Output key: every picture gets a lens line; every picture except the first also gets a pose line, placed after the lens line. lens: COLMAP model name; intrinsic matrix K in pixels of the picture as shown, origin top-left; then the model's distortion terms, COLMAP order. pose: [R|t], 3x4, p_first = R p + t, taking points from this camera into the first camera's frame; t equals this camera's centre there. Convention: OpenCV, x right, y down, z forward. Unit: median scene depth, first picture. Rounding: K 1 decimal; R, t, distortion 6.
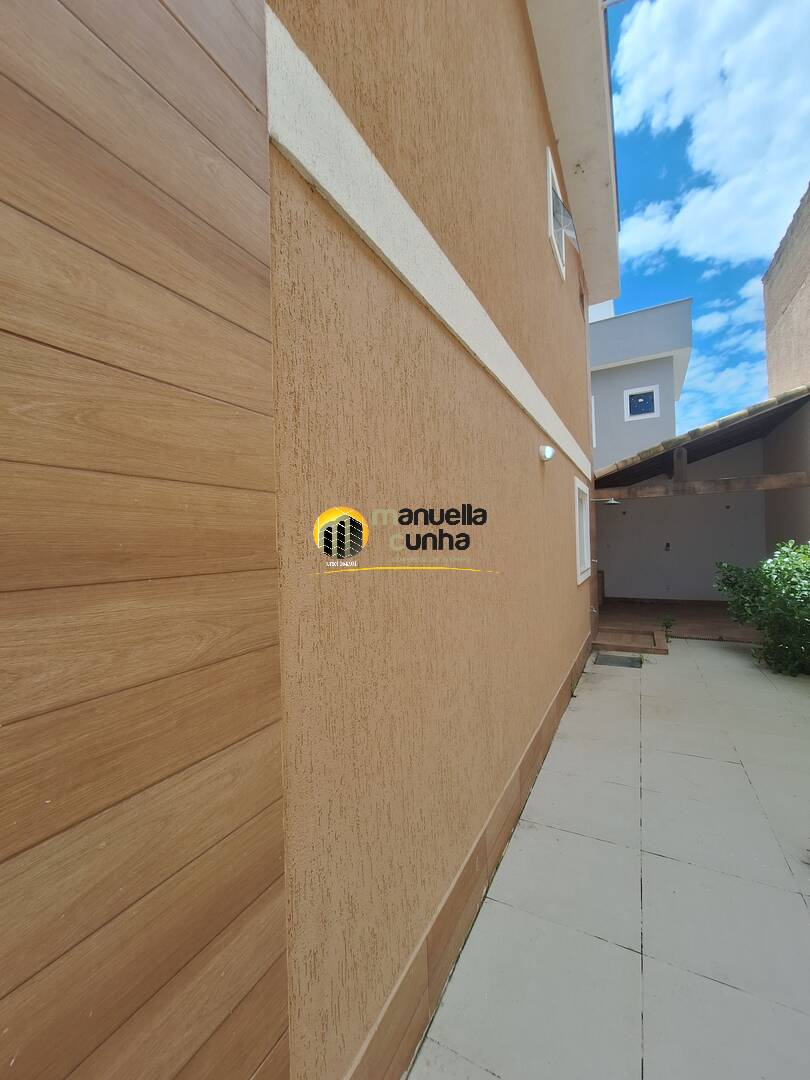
lens RADIAL K [[432.5, 0, 405.8], [0, 432.5, 540.7], [0, 0, 1]] dist [0.000682, 0.000215]
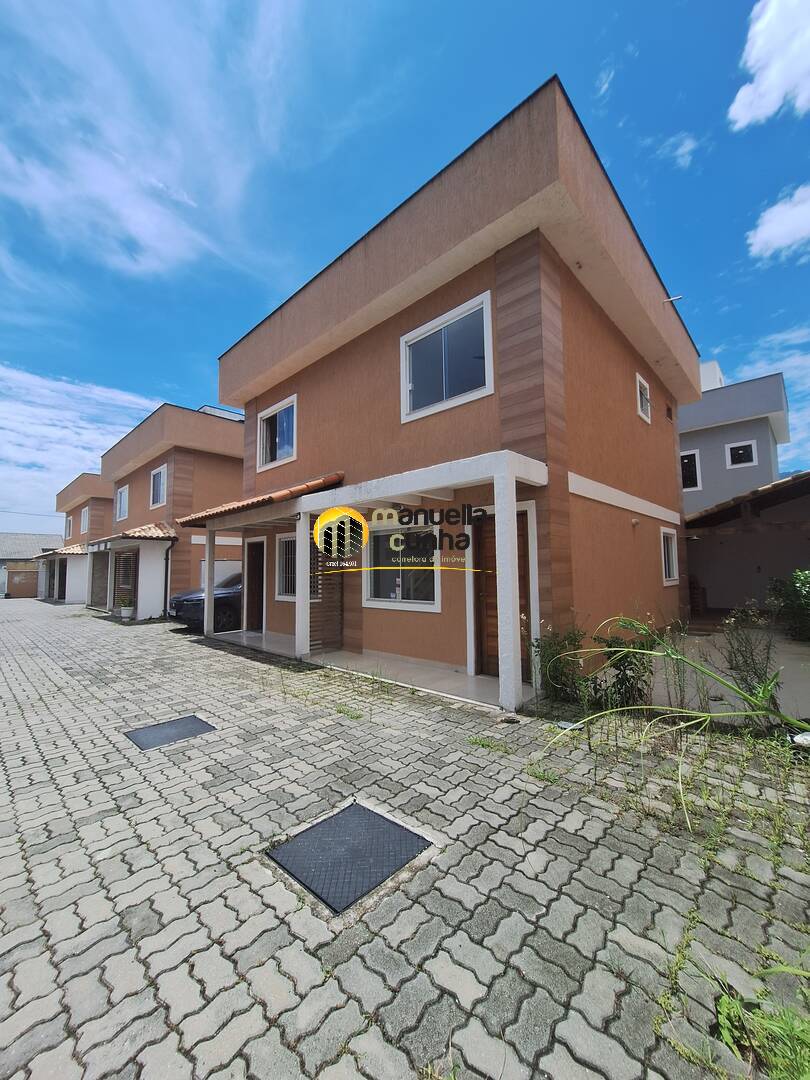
lens RADIAL K [[430.0, 0, 410.0], [0, 430.0, 535.5], [0, 0, 1]] dist [0.006773, 0.000289]
pose [[0.969395, -0.014396, -0.245082, -0.132861], [-0.004455, 0.997083, -0.076191, 0.022419], [0.245464, 0.074951, 0.966504, -0.720495]]
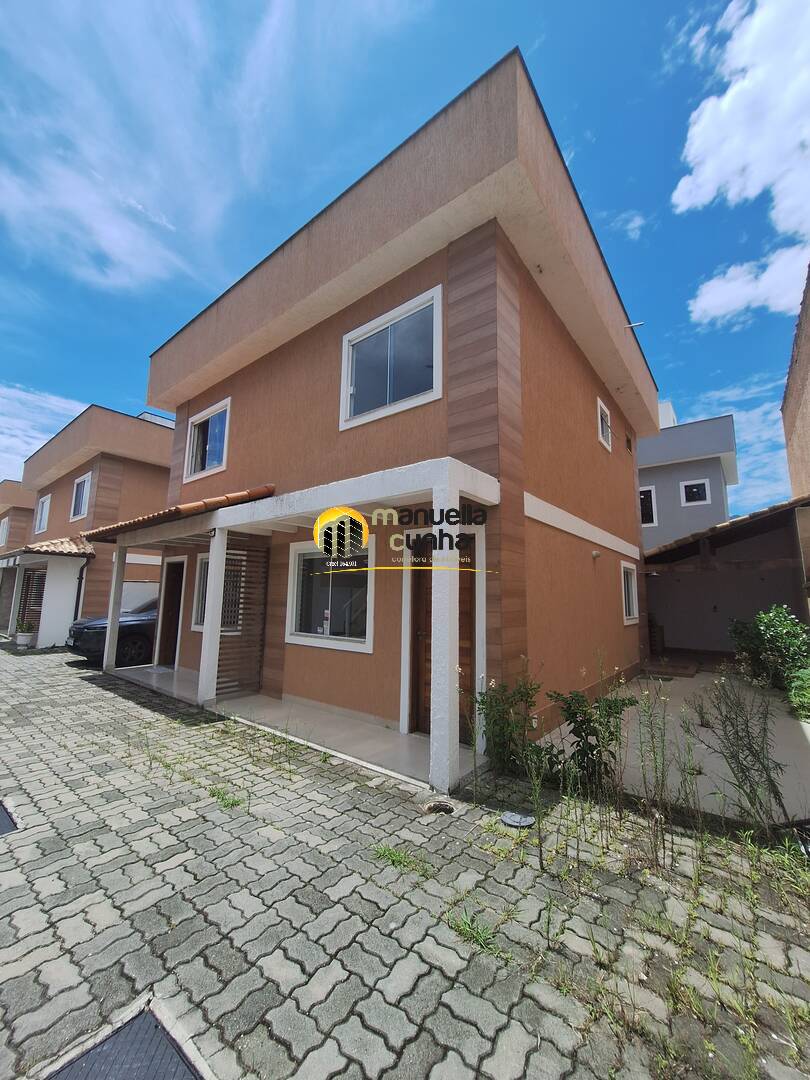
lens RADIAL K [[430.2, 0, 406.4], [0, 430.2, 536.6], [0, 0, 1]] dist [0.000120, 0.000638]
pose [[0.985409, 0.009734, -0.169924, -0.109986], [-0.033759, 0.989706, -0.139075, 0.015120], [0.166822, 0.142783, 0.975594, -0.575508]]
